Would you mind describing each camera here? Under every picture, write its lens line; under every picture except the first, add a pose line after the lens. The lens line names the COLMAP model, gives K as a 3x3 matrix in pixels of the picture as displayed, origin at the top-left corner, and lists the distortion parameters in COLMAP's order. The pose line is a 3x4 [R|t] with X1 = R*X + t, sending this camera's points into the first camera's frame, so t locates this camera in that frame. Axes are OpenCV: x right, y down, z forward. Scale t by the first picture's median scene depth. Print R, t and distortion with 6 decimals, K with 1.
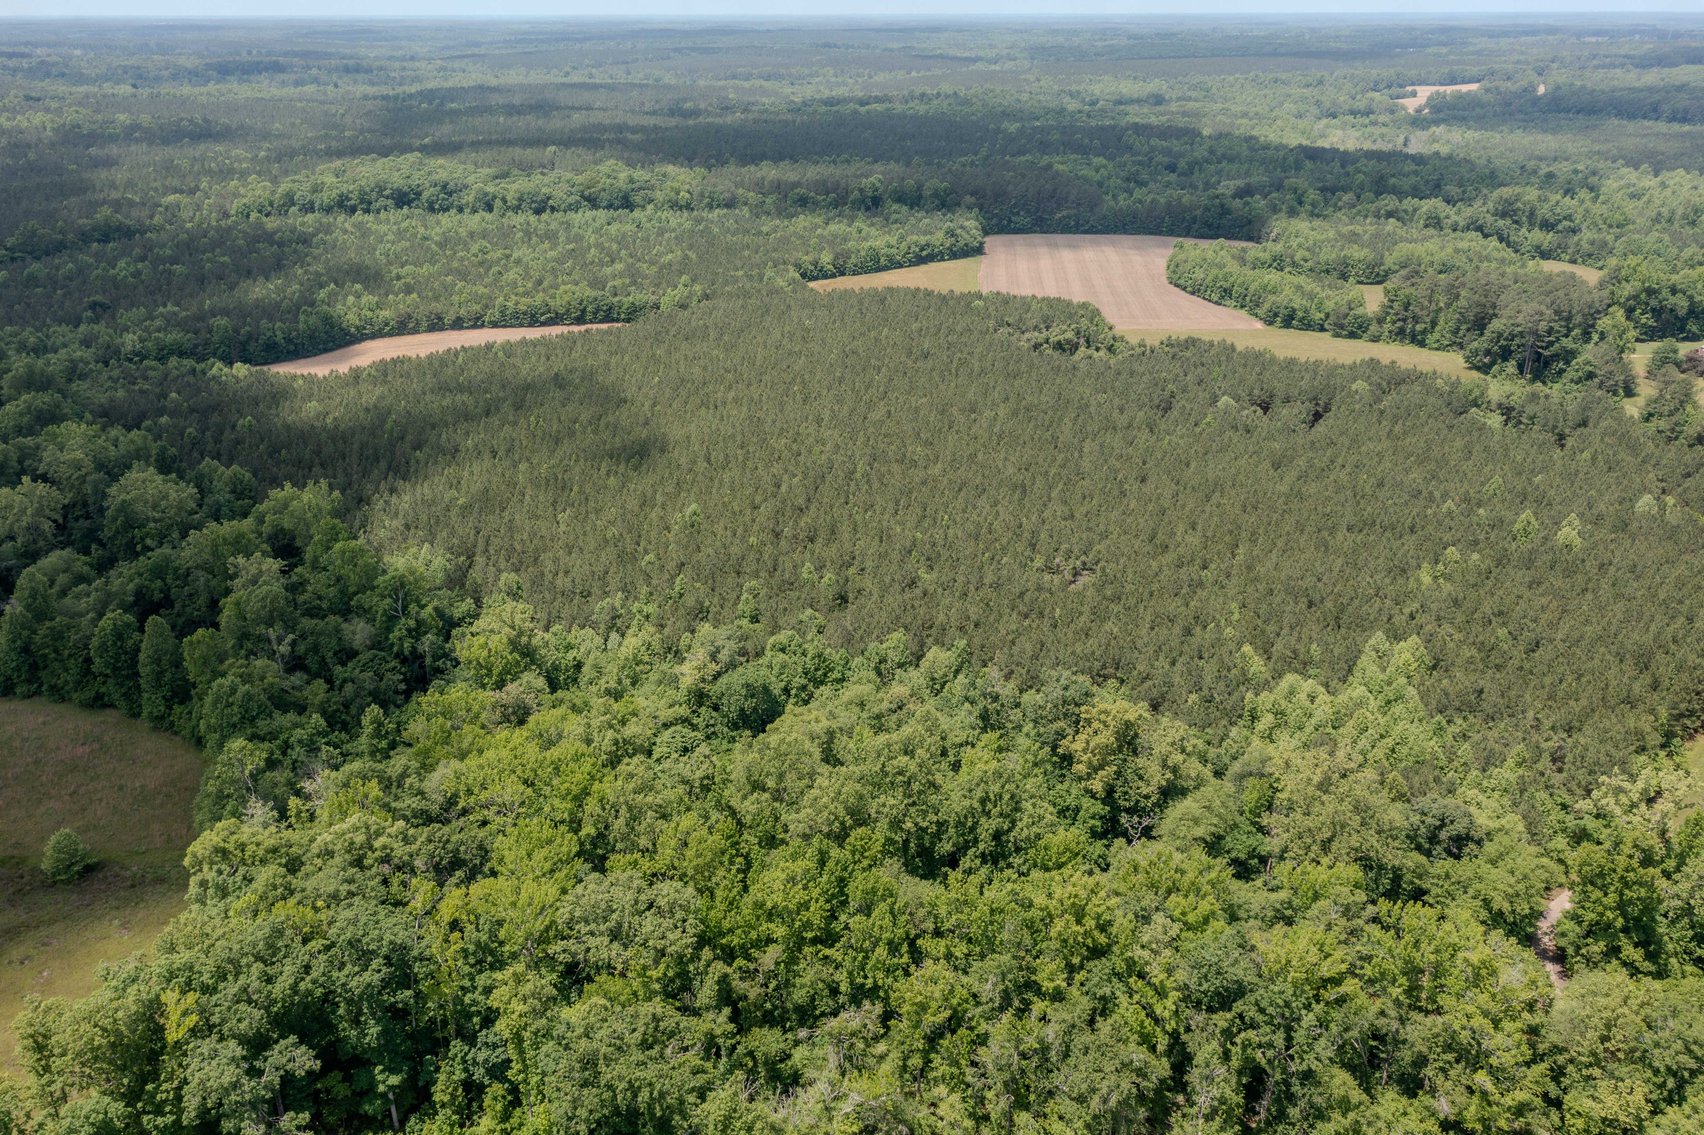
lens RADIAL K [[1356.9, 0, 846.4], [0, 1356.9, 566.4], [0, 0, 1]] dist [0.004734, 0.009705]
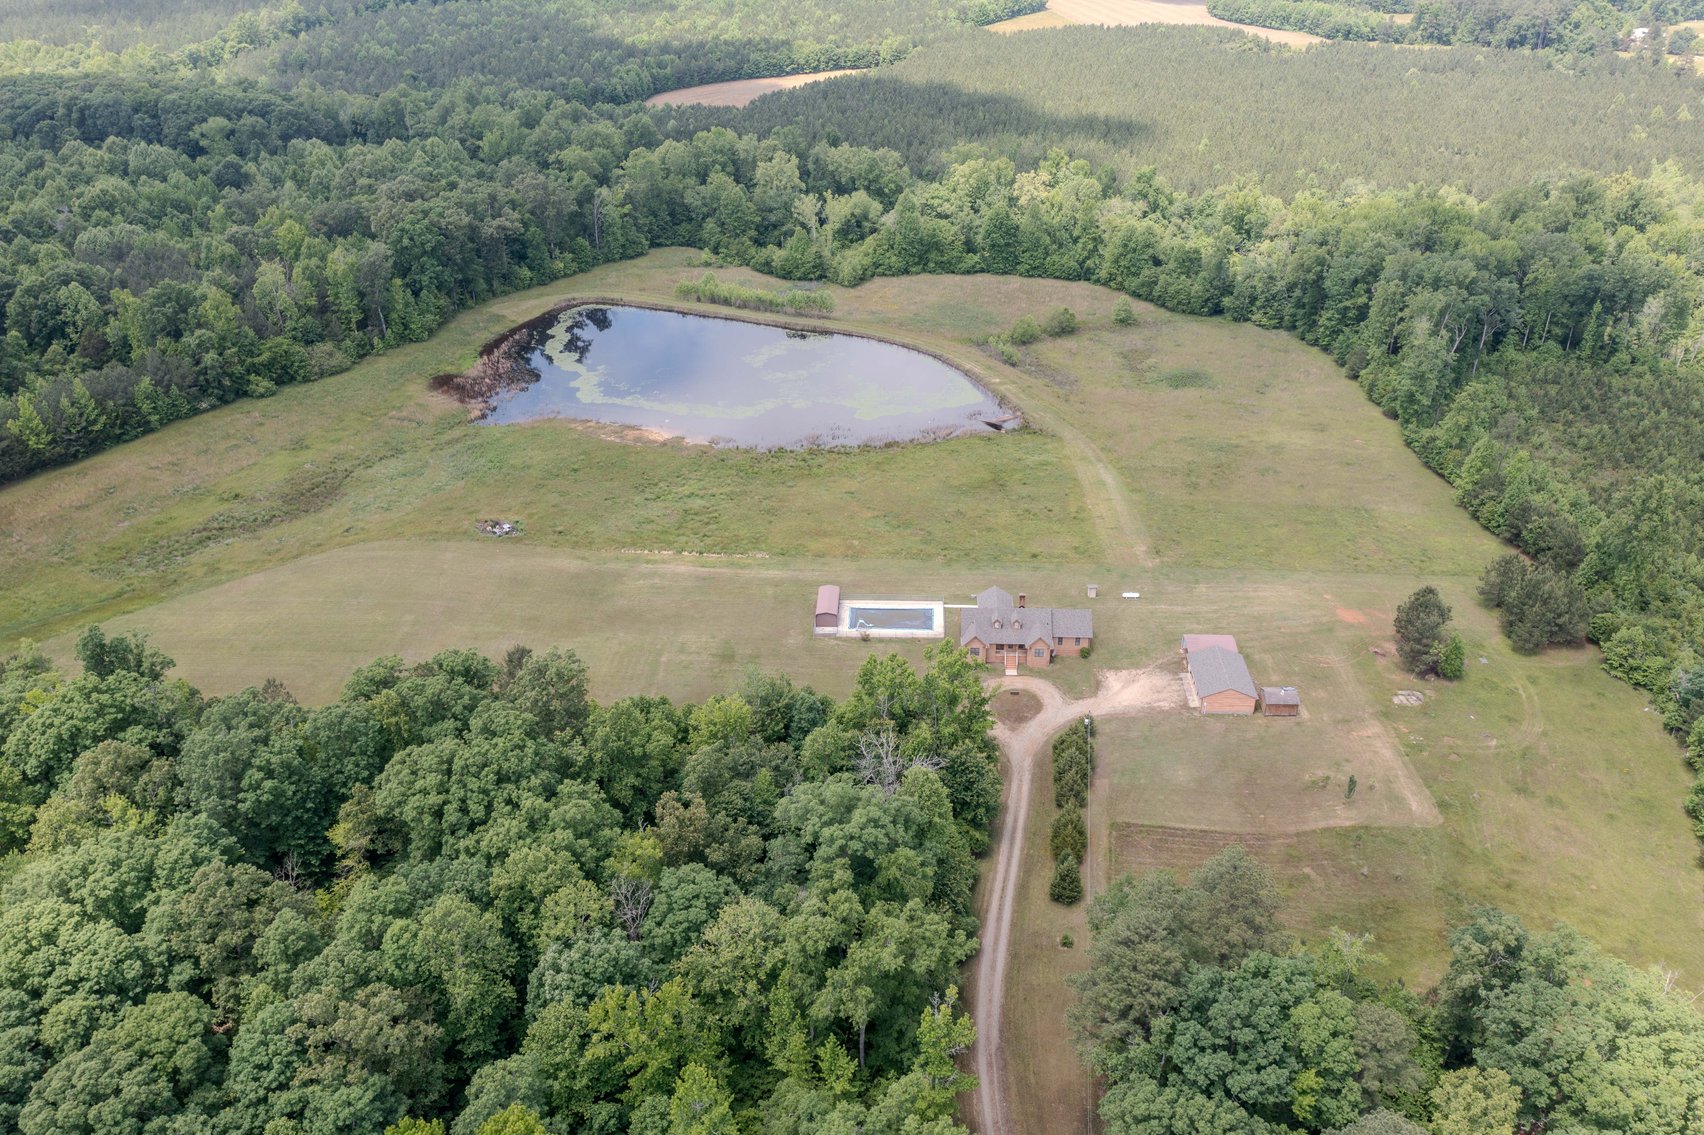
lens RADIAL K [[1356.9, 0, 849.5], [0, 1356.9, 561.1], [0, 0, 1]] dist [0.004734, 0.009705]
pose [[0.957080, -0.144280, 0.251360, -0.542969], [0.113693, 0.984668, 0.132299, 0.099783], [-0.266594, -0.098043, 0.958809, -0.237752]]
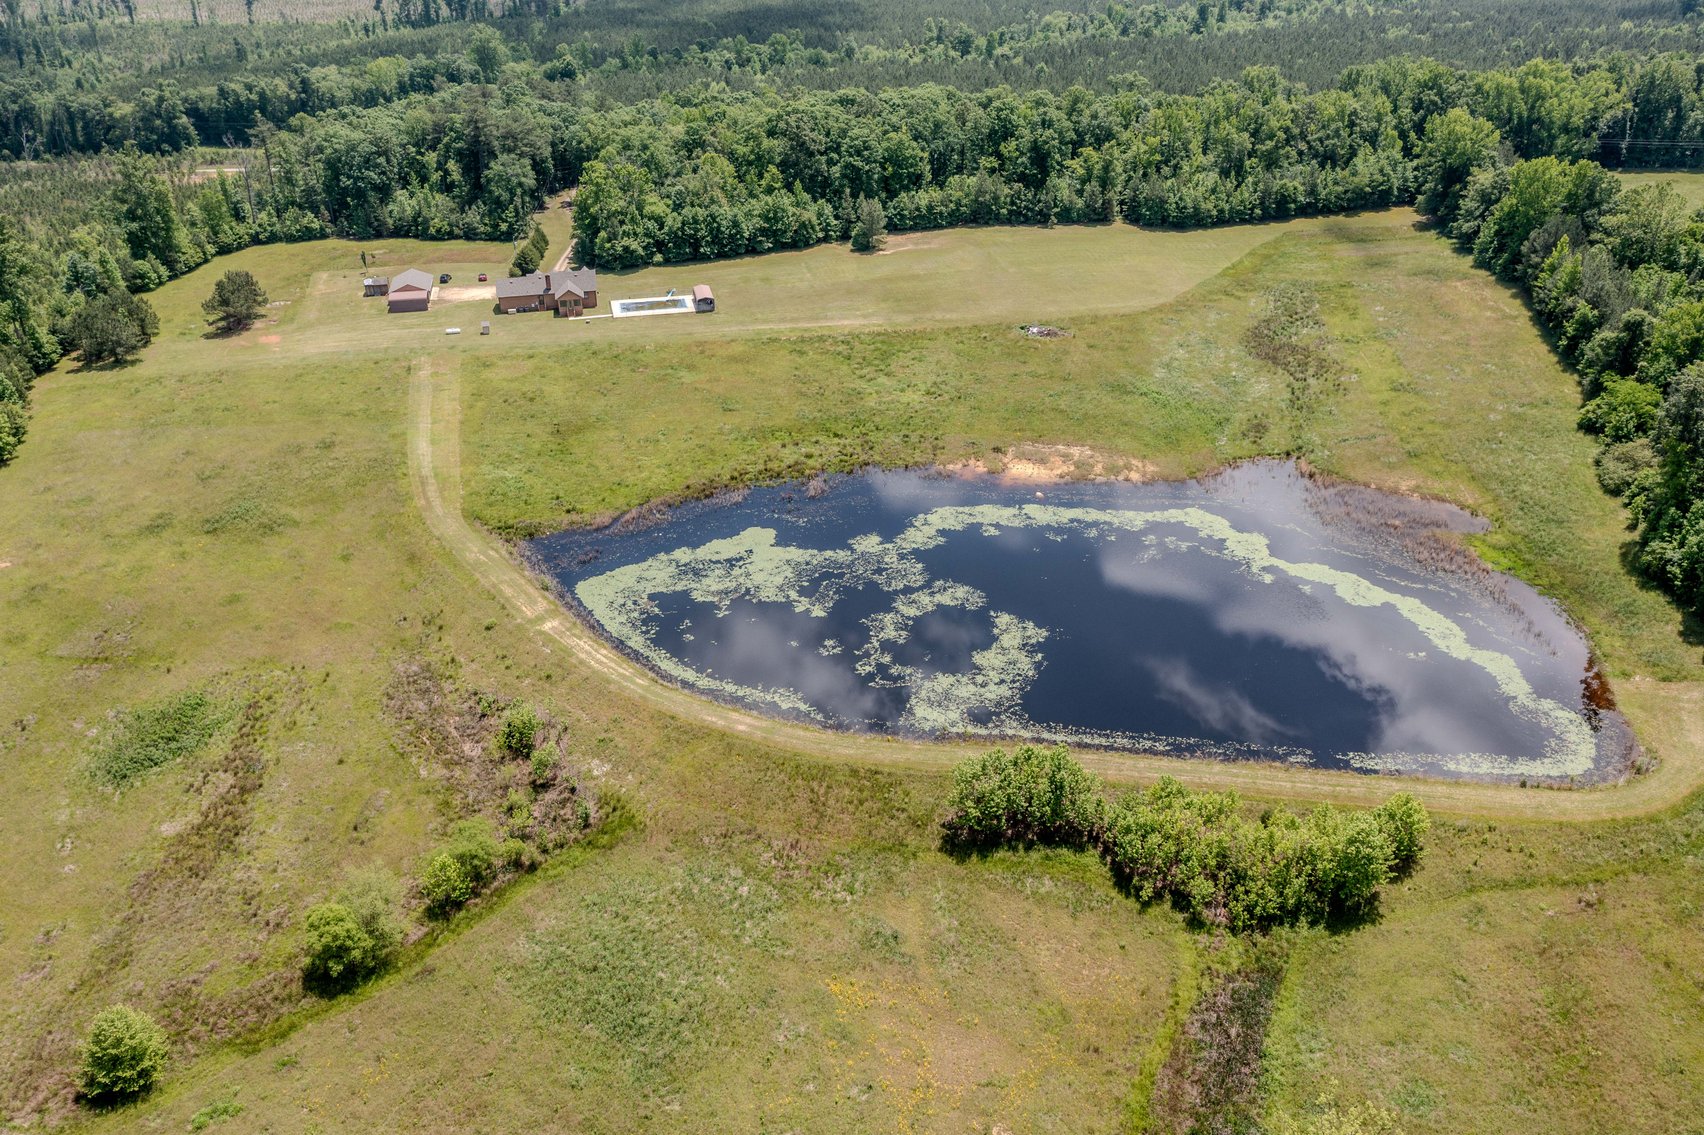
lens RADIAL K [[1356.9, 0, 851.1], [0, 1356.9, 575.0], [0, 0, 1]] dist [0.004734, 0.009705]
pose [[-0.856308, 0.258269, -0.447252, -0.245243], [-0.184215, 0.656288, 0.731677, -0.145481], [0.482496, 0.708931, -0.514408, 0.503698]]
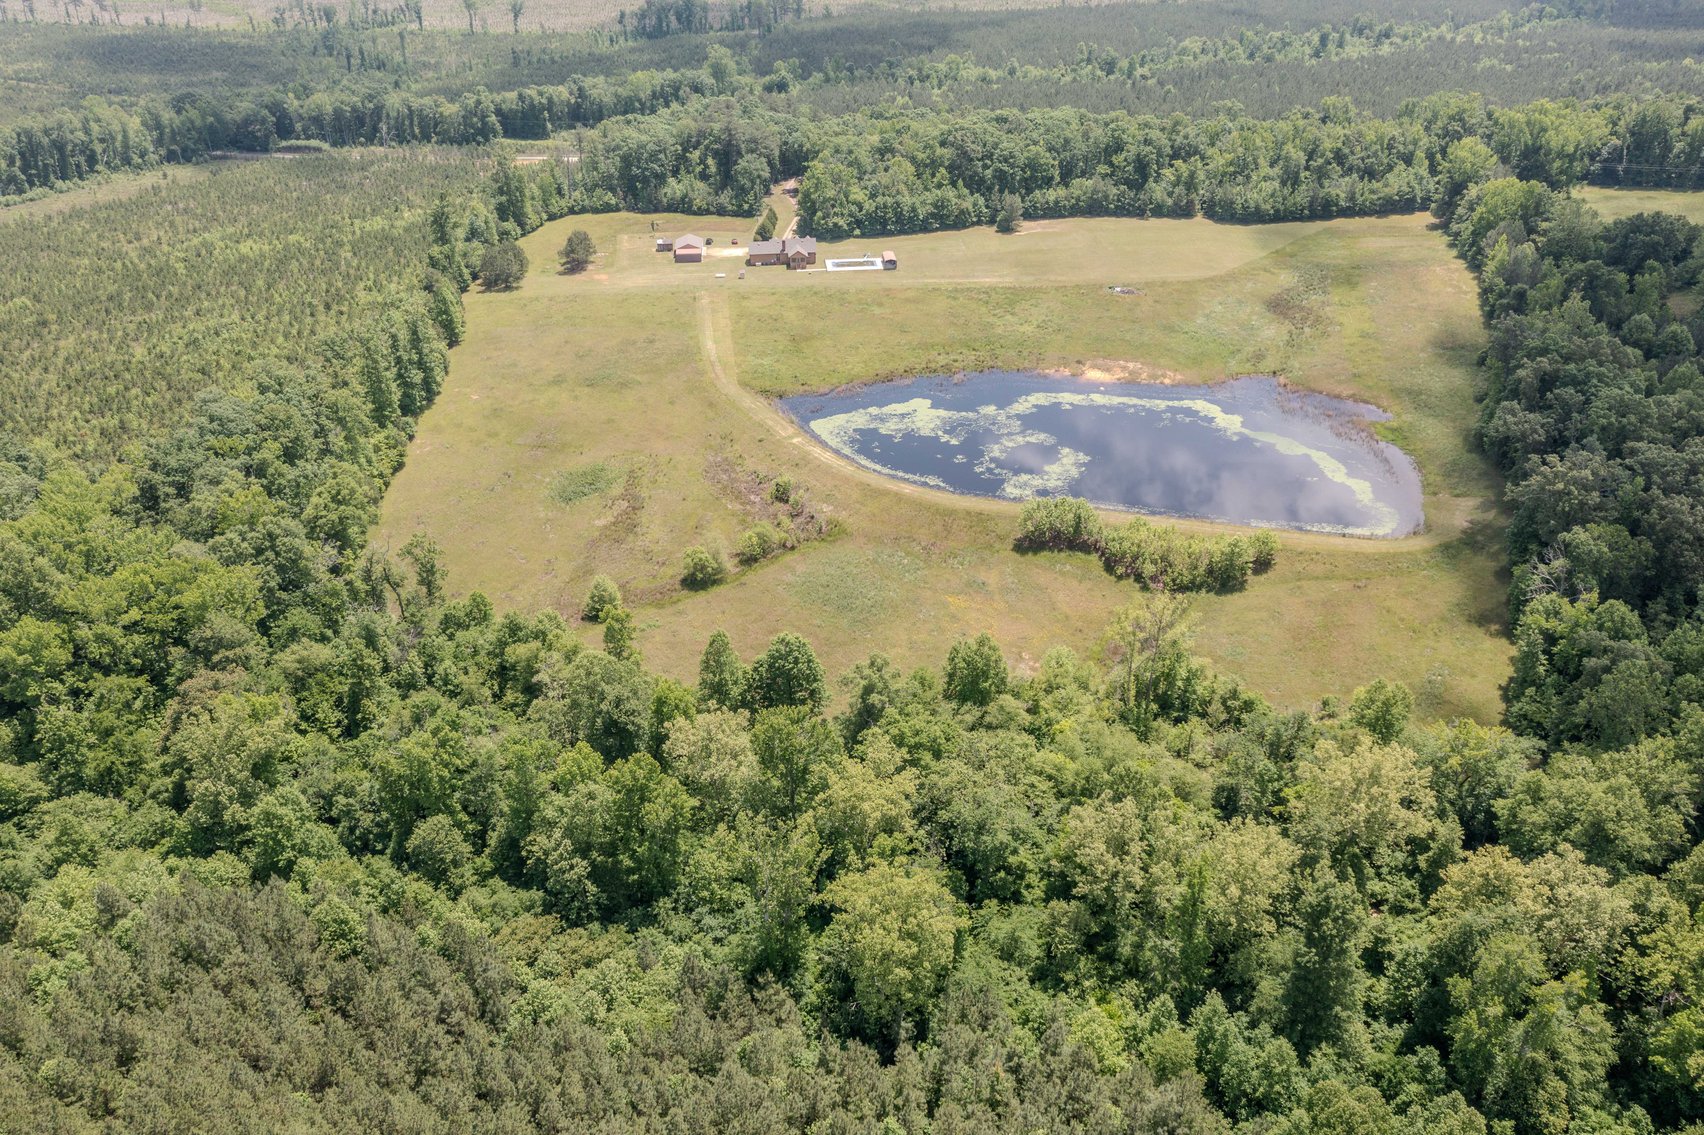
lens RADIAL K [[1356.9, 0, 855.3], [0, 1356.9, 574.0], [0, 0, 1]] dist [0.004734, 0.009705]
pose [[-0.911702, 0.209465, -0.353446, -0.142636], [-0.144304, 0.642210, 0.752823, -0.269232], [0.384677, 0.737354, -0.555277, 0.663935]]
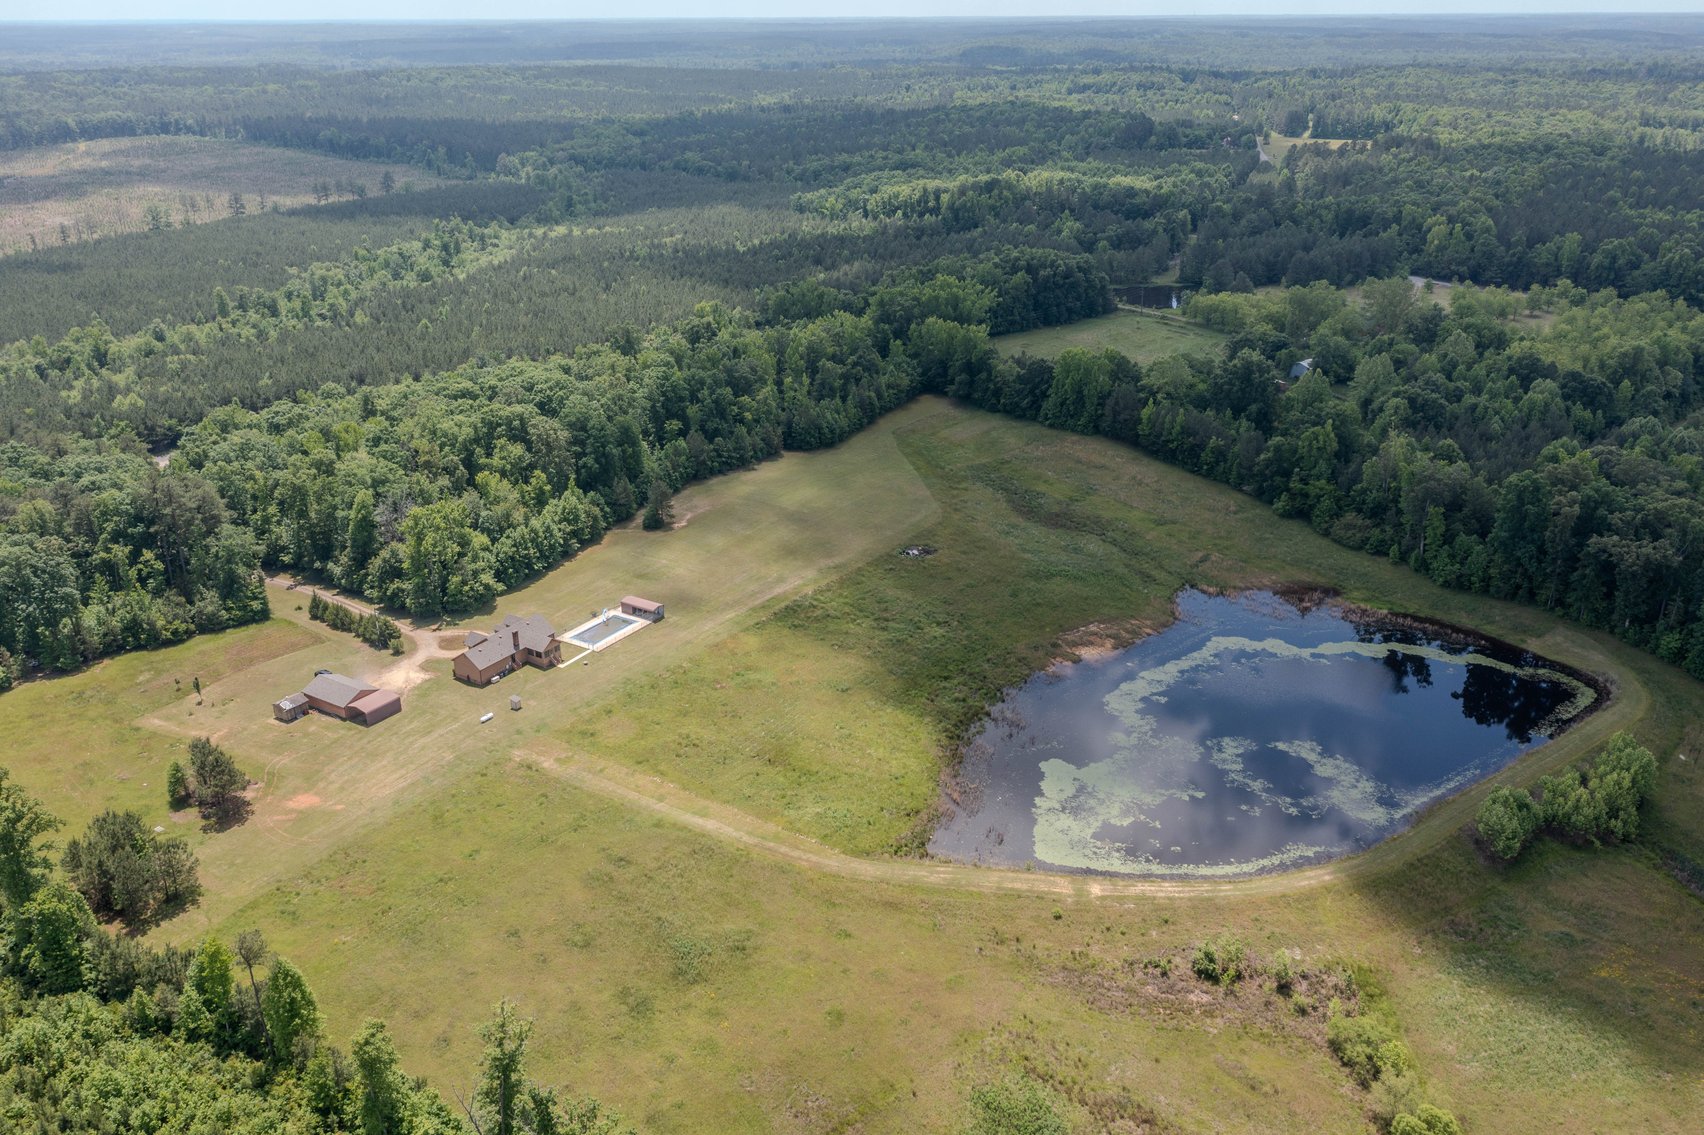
lens RADIAL K [[1356.9, 0, 857.0], [0, 1356.9, 565.9], [0, 0, 1]] dist [0.004734, 0.009705]
pose [[-0.224247, 0.371612, -0.900898, -0.013842], [-0.365166, 0.825048, 0.431219, -0.097552], [0.903530, 0.425678, -0.049315, 0.237411]]
